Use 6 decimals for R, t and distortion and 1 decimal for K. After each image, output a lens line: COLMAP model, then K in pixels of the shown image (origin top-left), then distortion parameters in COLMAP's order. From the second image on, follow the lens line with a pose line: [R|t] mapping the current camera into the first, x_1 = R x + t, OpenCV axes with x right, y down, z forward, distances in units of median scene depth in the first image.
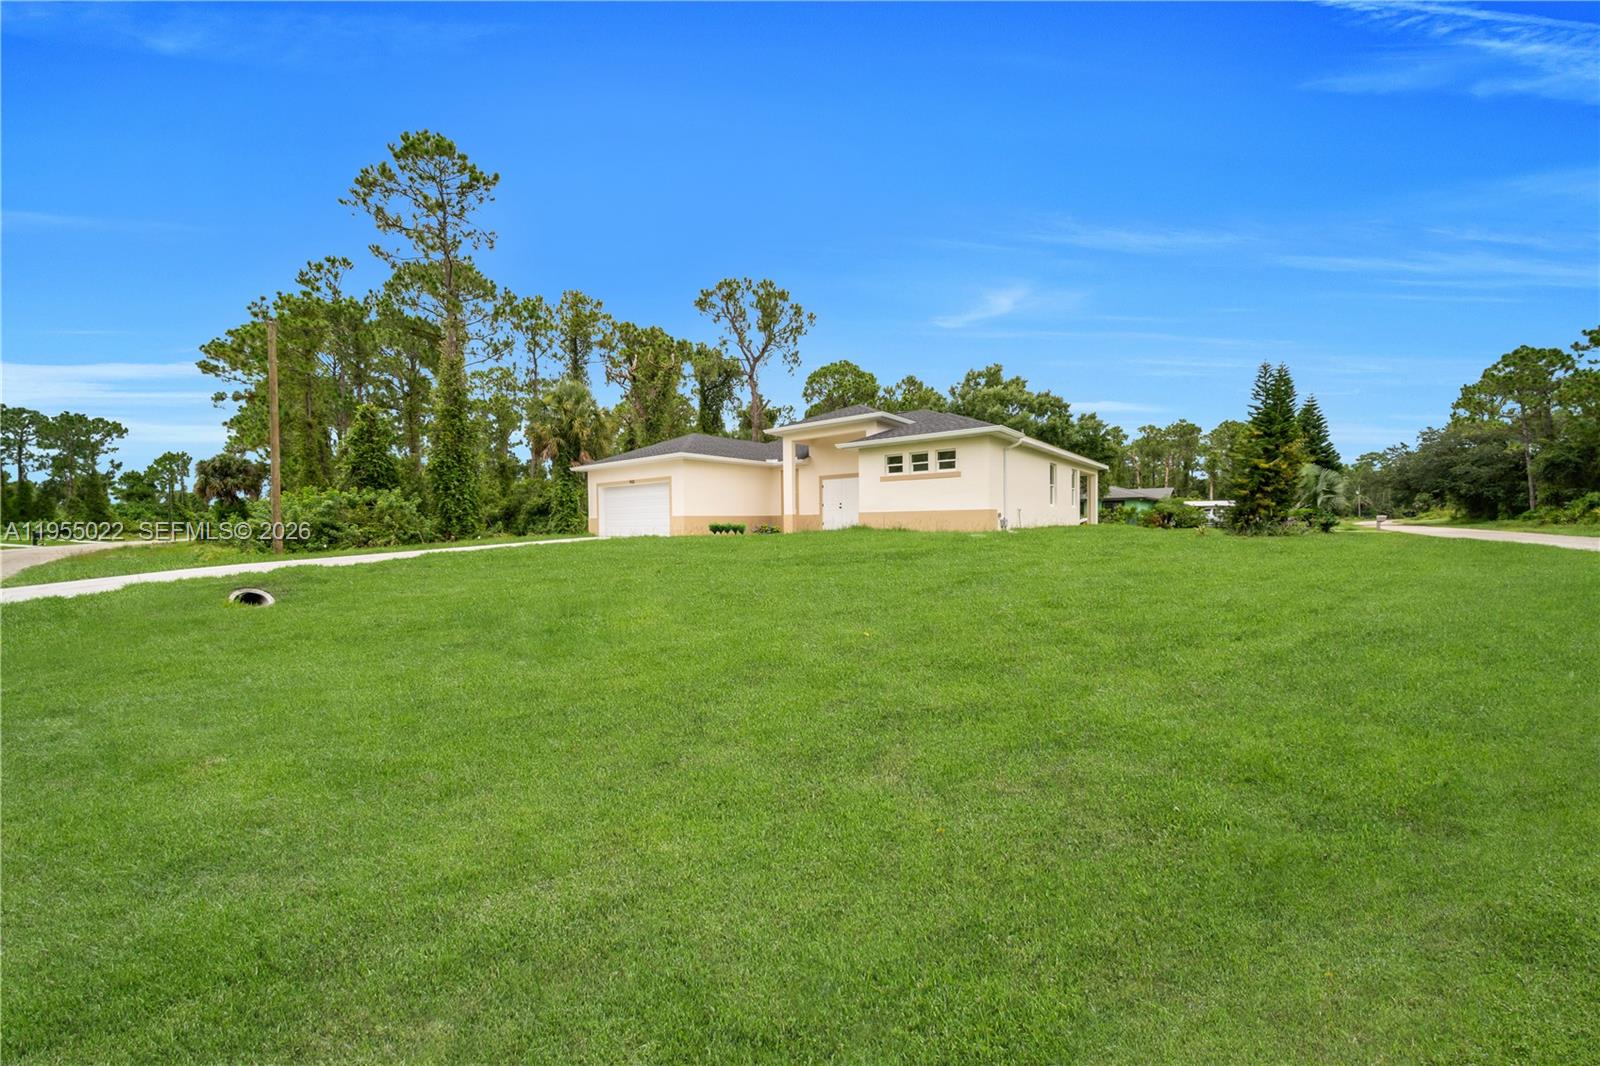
lens RADIAL K [[553.7, 0, 796.1], [0, 553.7, 536.1], [0, 0, 1]] dist [0.000135, -0.000727]
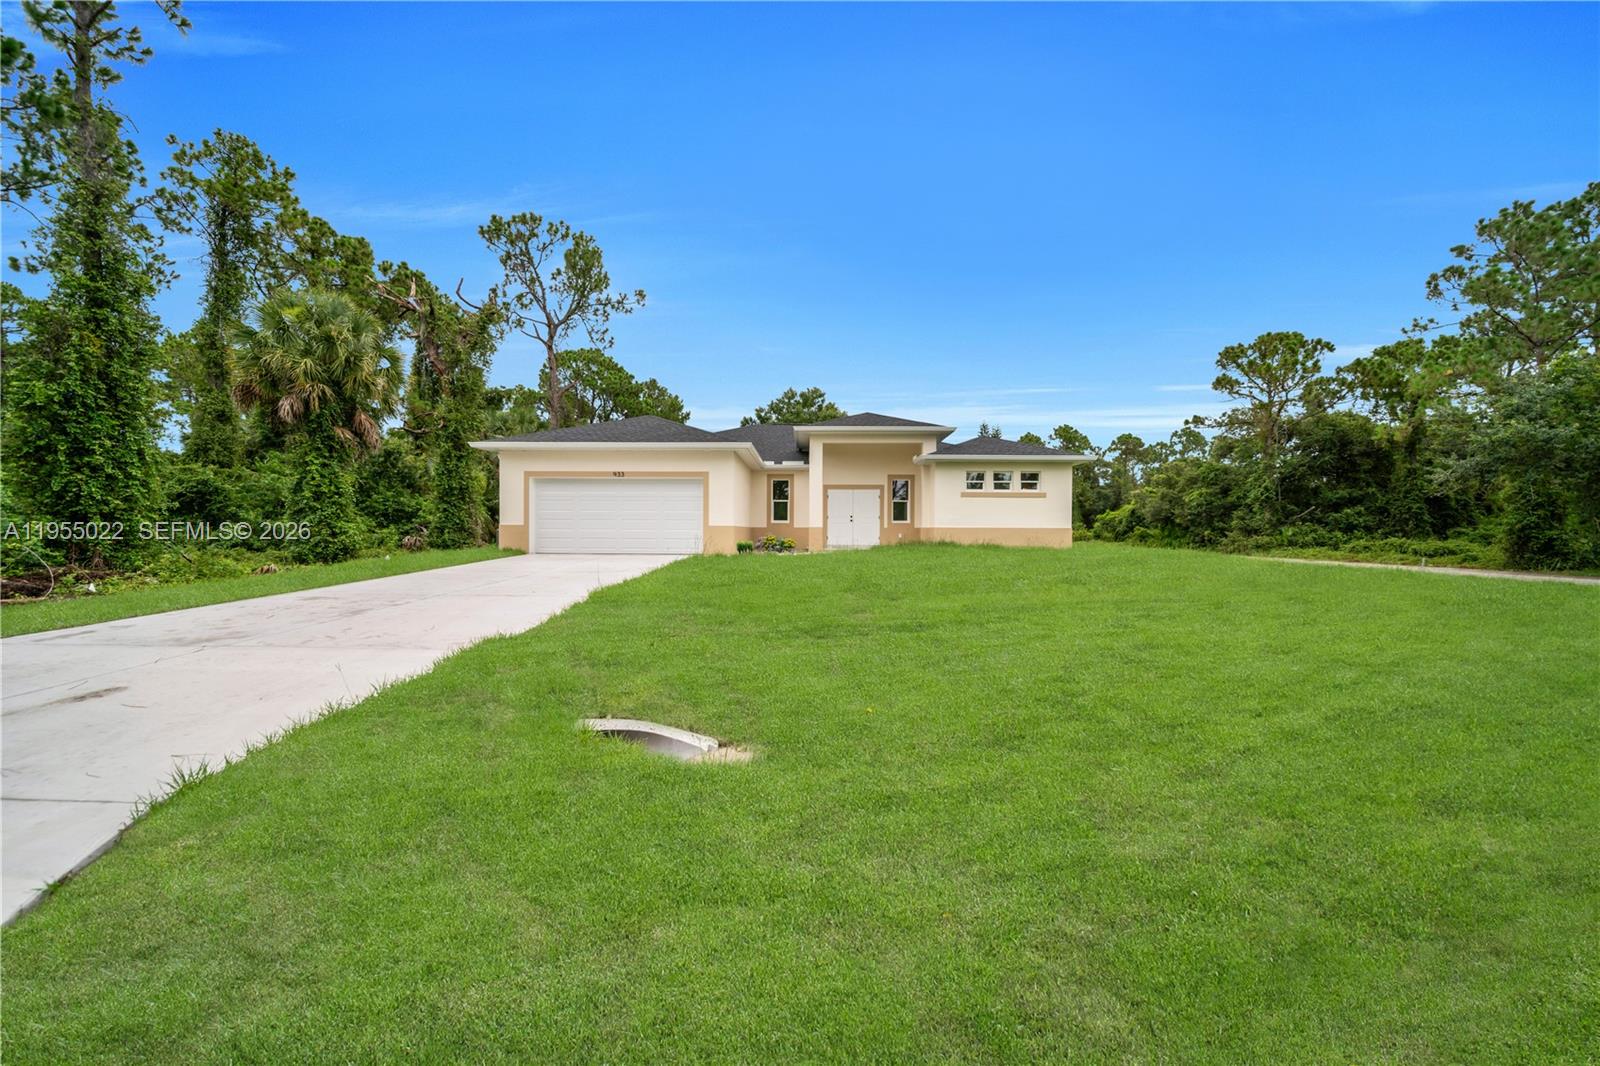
lens RADIAL K [[553.7, 0, 800.8], [0, 553.7, 530.9], [0, 0, 1]] dist [0.000135, -0.000727]
pose [[0.781181, 0.017207, 0.624068, -0.683574], [0.000780, 0.999592, -0.028536, -0.009455], [-0.624304, 0.022779, 0.780849, 0.401634]]
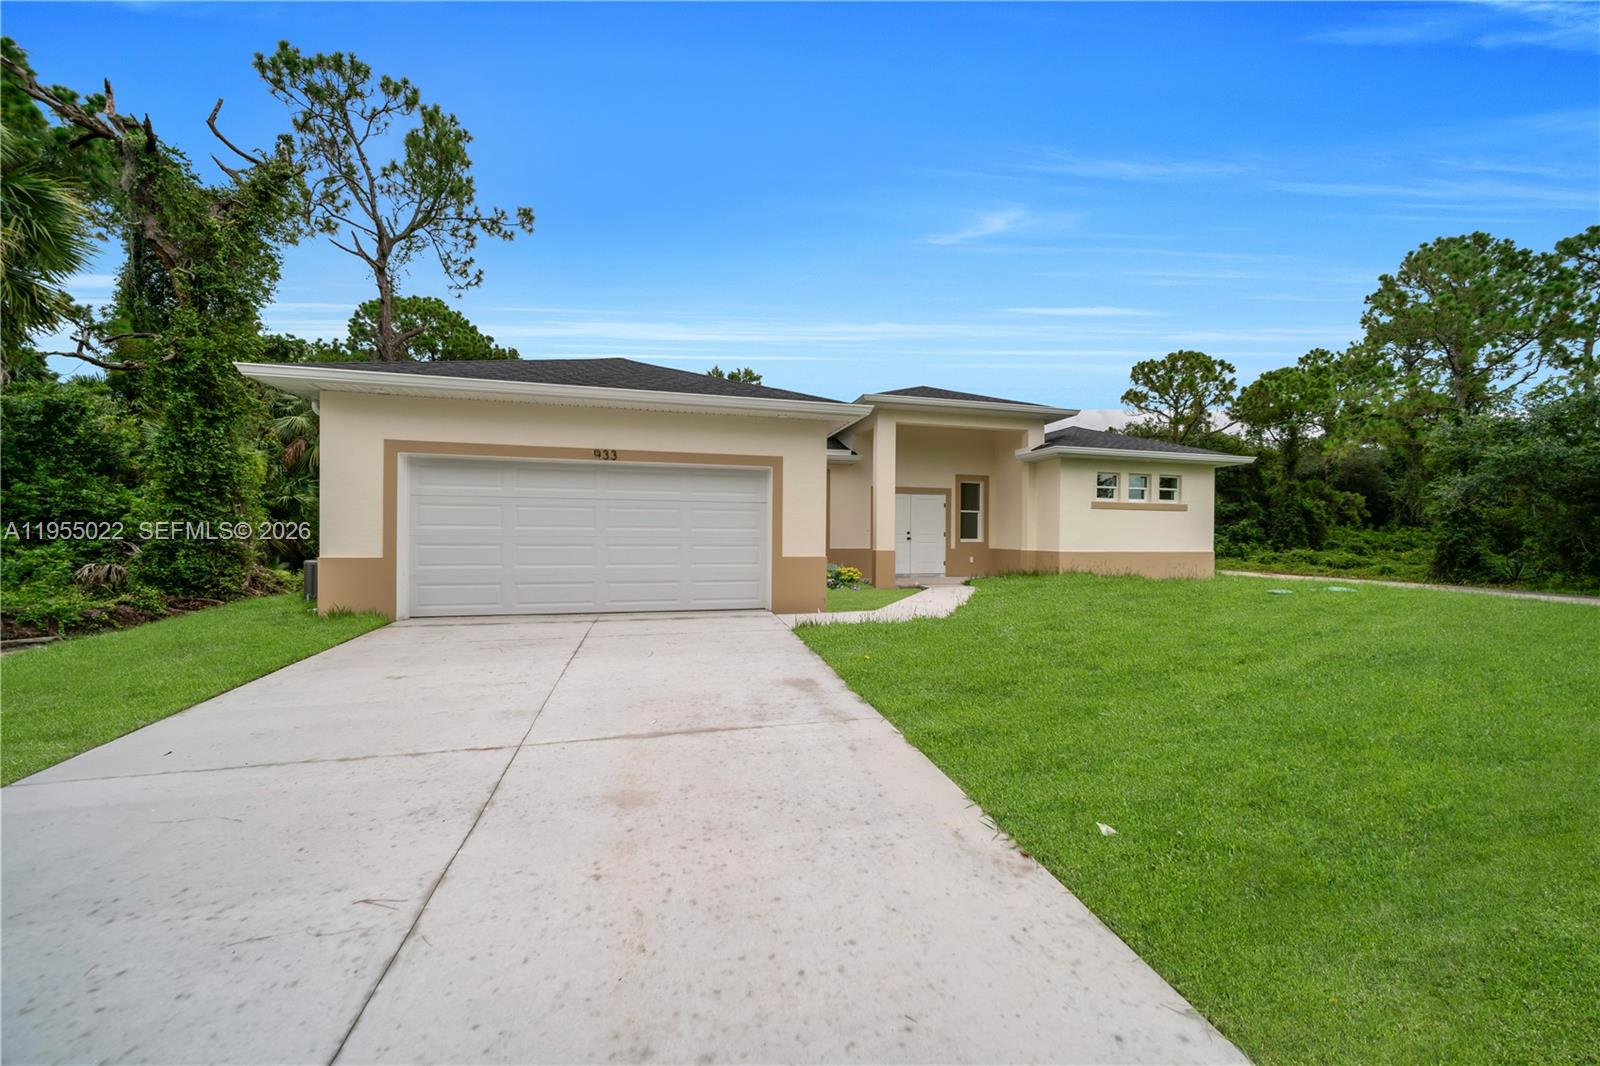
lens RADIAL K [[553.7, 0, 799.3], [0, 553.7, 532.2], [0, 0, 1]] dist [0.000135, -0.000727]
pose [[0.593652, 0.021329, 0.804439, -0.623261], [0.004254, 0.999552, -0.029642, -0.048891], [-0.804711, 0.021019, 0.593295, 0.874486]]
